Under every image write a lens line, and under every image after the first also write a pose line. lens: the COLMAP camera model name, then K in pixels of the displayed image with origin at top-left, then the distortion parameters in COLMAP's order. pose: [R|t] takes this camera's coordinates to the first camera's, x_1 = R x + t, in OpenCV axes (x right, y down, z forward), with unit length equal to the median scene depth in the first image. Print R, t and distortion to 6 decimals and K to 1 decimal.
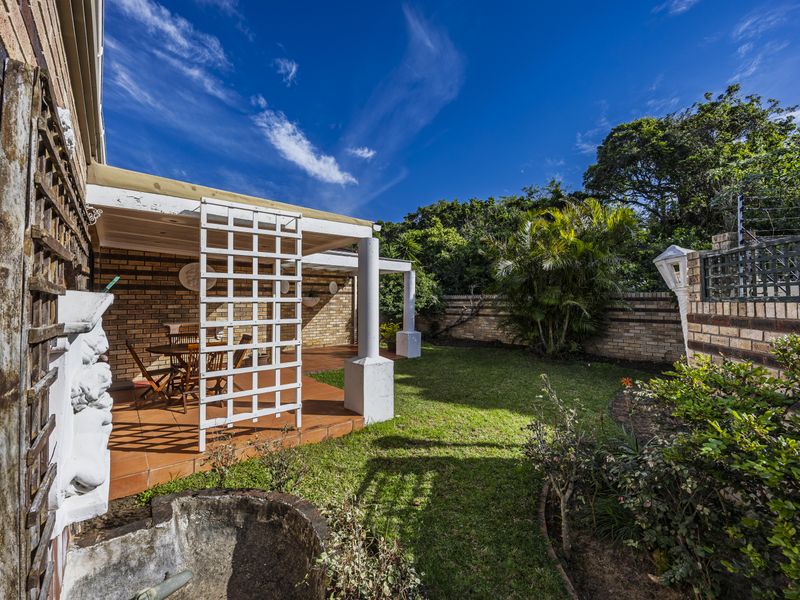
lens RADIAL K [[352.3, 0, 398.3], [0, 352.3, 298.6], [0, 0, 1]] dist [0.016488, -0.002750]
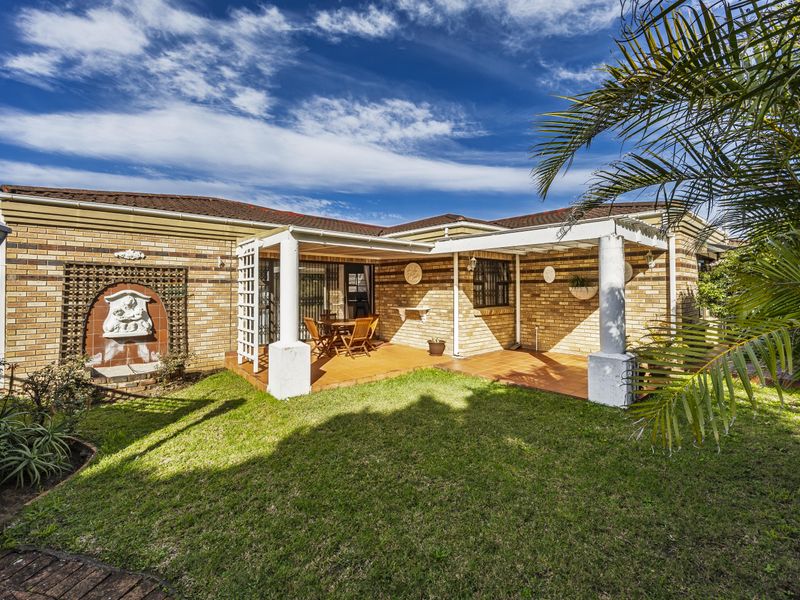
lens RADIAL K [[352.3, 0, 388.2], [0, 352.3, 285.8], [0, 0, 1]] dist [0.016488, -0.002750]
pose [[-0.001117, -0.011388, -0.999935, 0.357696], [0.007223, 0.999909, -0.011395, -0.000466], [0.999973, -0.007235, -0.001035, 0.436323]]
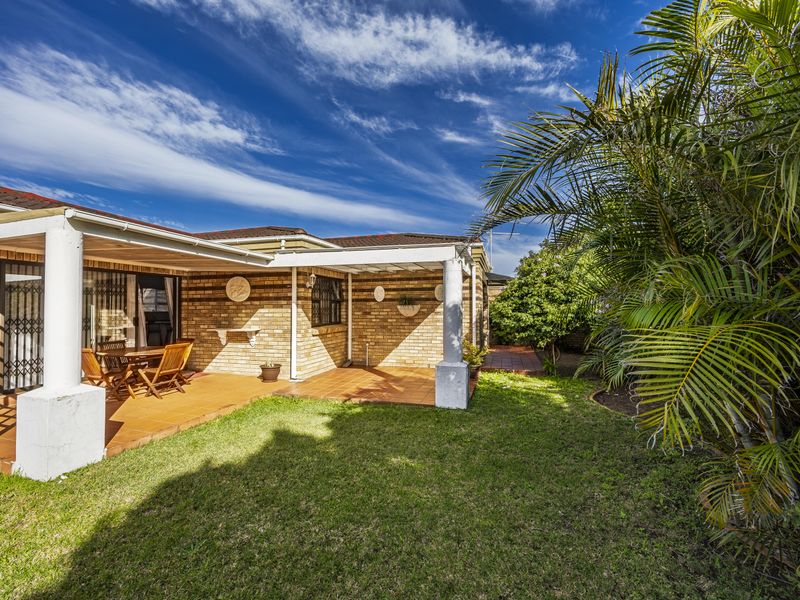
lens RADIAL K [[352.3, 0, 392.3], [0, 352.3, 302.7], [0, 0, 1]] dist [0.016488, -0.002750]
pose [[0.538474, -0.017141, -0.842468, 0.310521], [0.008911, 0.999853, -0.014648, 0.001598], [0.842595, 0.000380, 0.538547, 0.387399]]
